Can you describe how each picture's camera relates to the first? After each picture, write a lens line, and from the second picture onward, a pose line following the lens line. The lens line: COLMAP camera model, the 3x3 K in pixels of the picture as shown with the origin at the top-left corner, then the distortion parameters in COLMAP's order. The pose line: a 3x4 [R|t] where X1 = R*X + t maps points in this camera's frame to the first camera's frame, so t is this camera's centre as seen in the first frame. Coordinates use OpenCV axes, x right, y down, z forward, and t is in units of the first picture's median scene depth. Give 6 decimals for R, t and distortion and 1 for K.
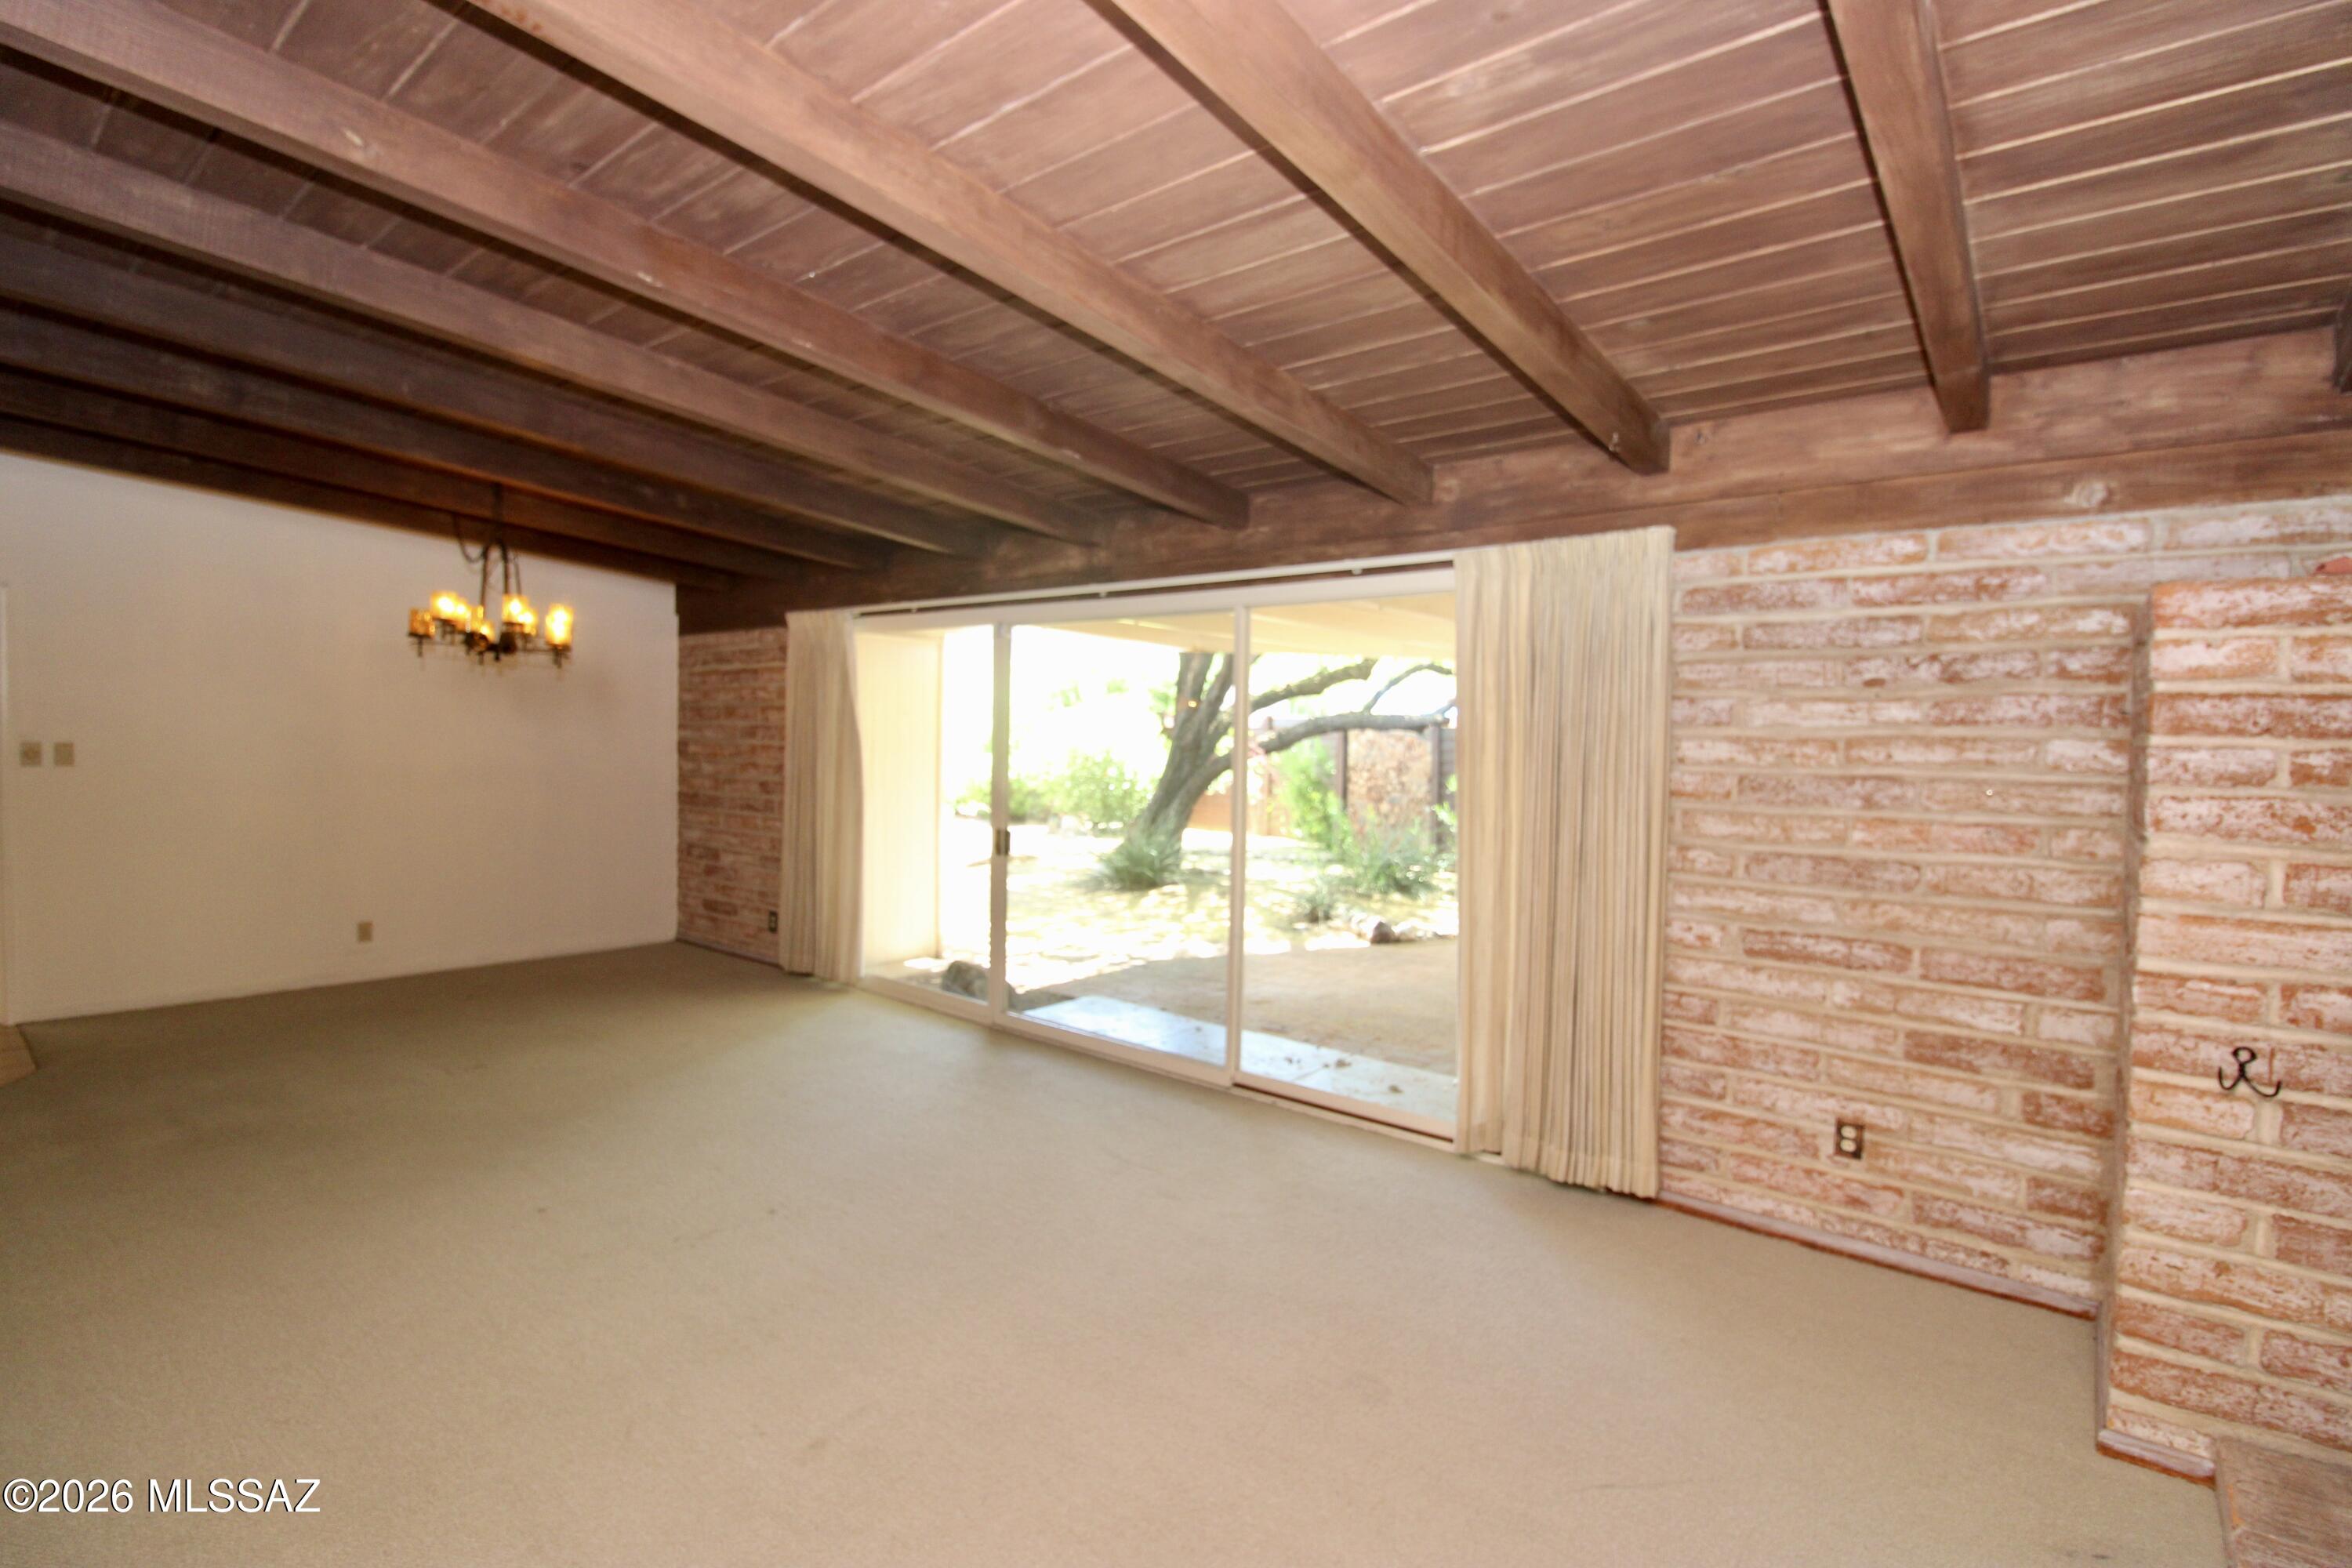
lens RADIAL K [[1090.5, 0, 1182.0], [0, 1090.5, 772.2], [0, 0, 1]] dist [0.000037, -0.013706]
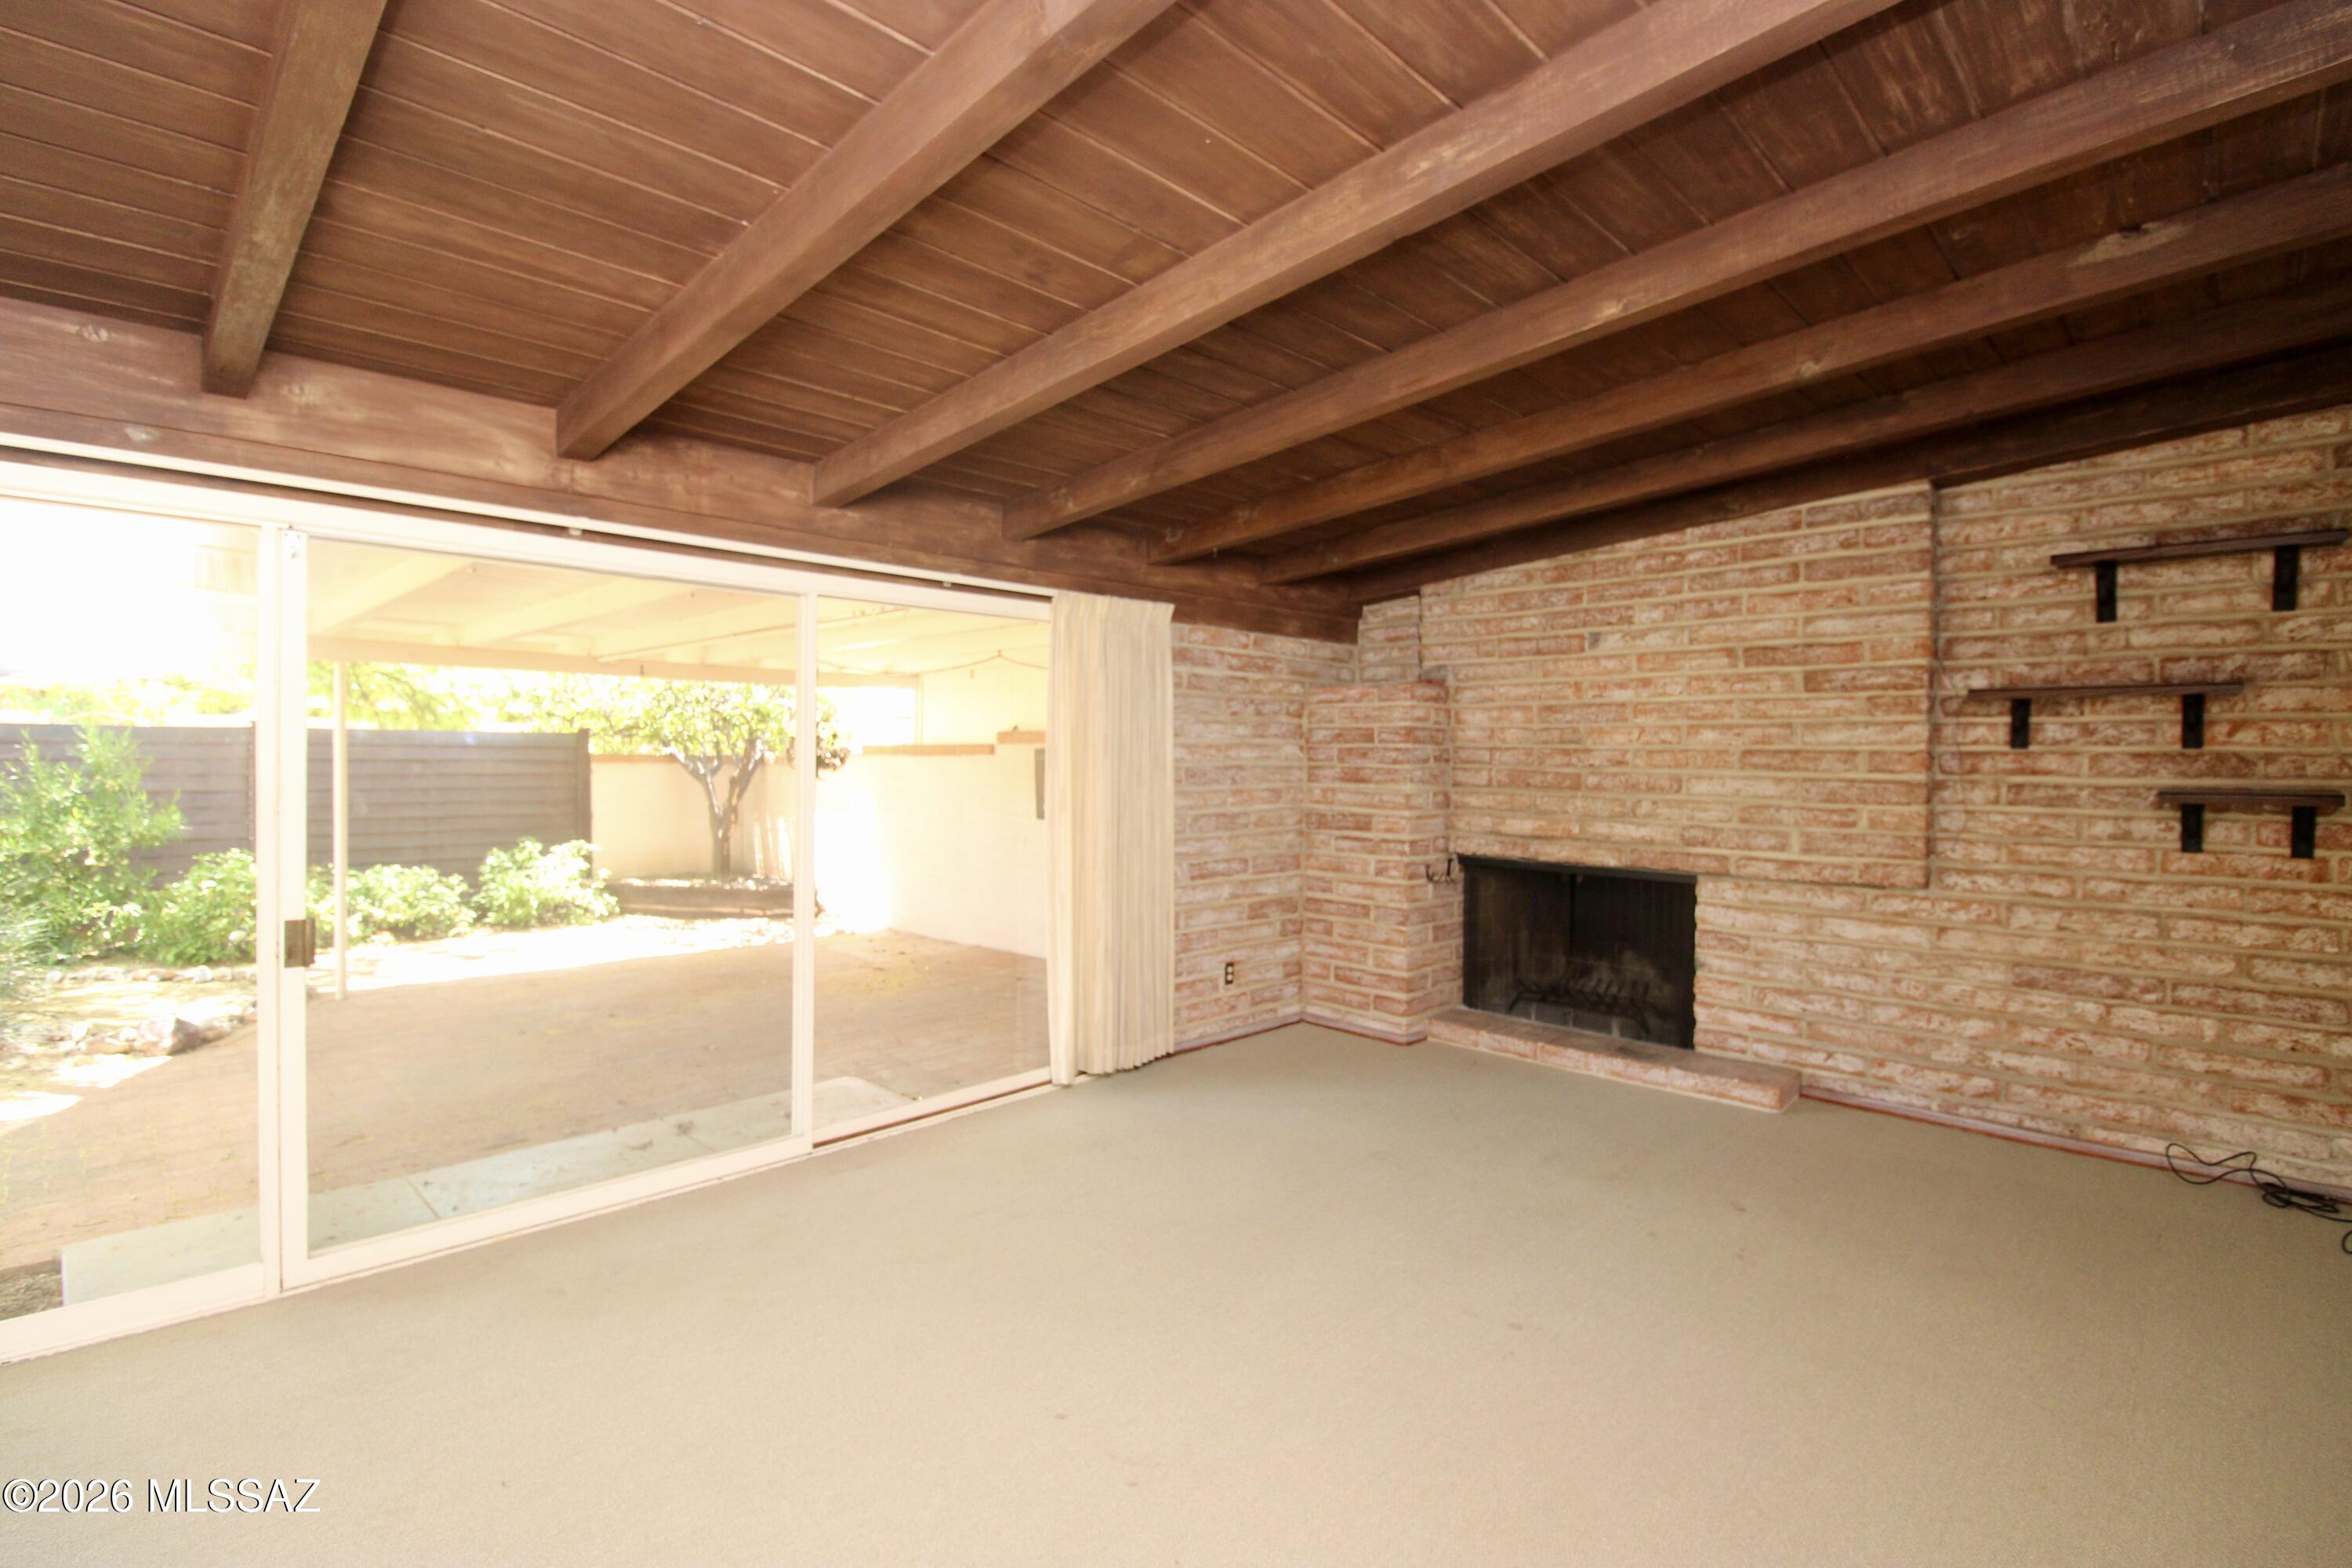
lens RADIAL K [[1090.5, 0, 1182.0], [0, 1090.5, 772.2], [0, 0, 1]] dist [0.000037, -0.013706]
pose [[0.087151, -0.028753, 0.995780, -1.167929], [0.029169, 0.999228, 0.026300, -0.036044], [-0.995768, 0.026754, 0.087922, 0.943813]]
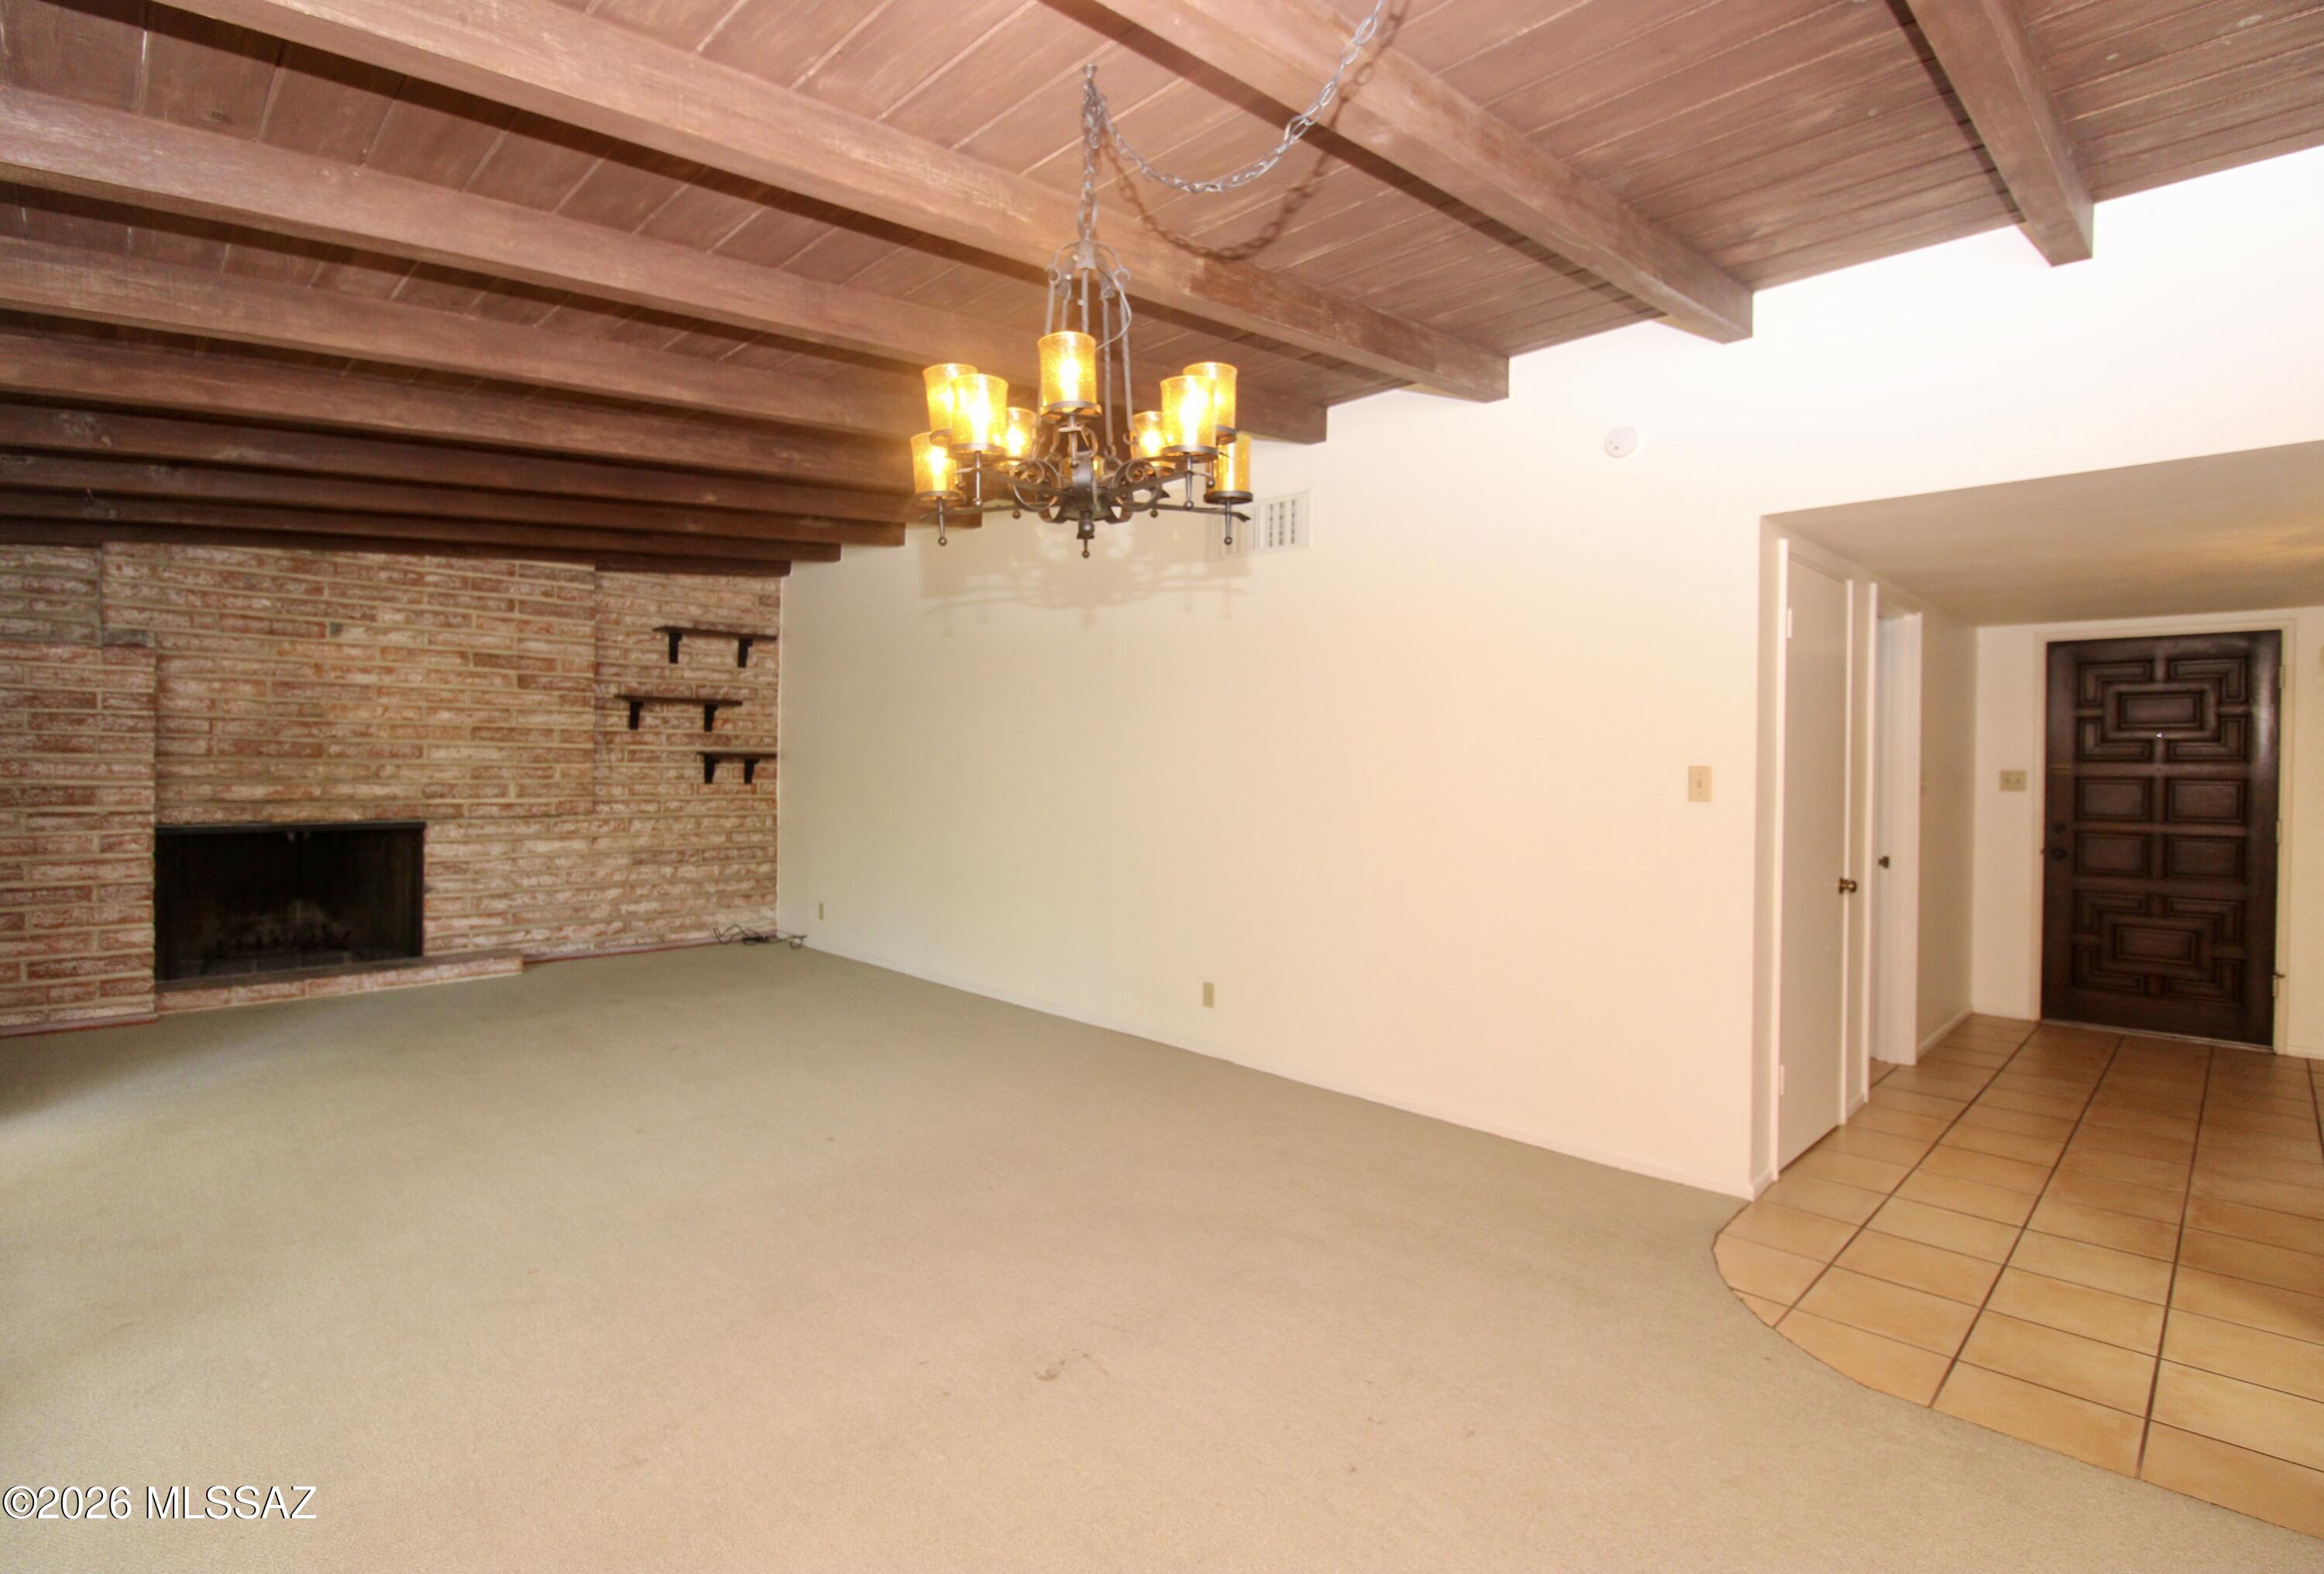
lens RADIAL K [[1123.3, 0, 1162.0], [0, 1123.3, 787.0], [0, 0, 1]] dist [-0.001531, -0.000600]
pose [[-0.994269, -0.030809, 0.102367, -1.136945], [-0.024628, 0.997827, 0.061105, -0.053020], [-0.104028, 0.058234, -0.992868, 2.328241]]
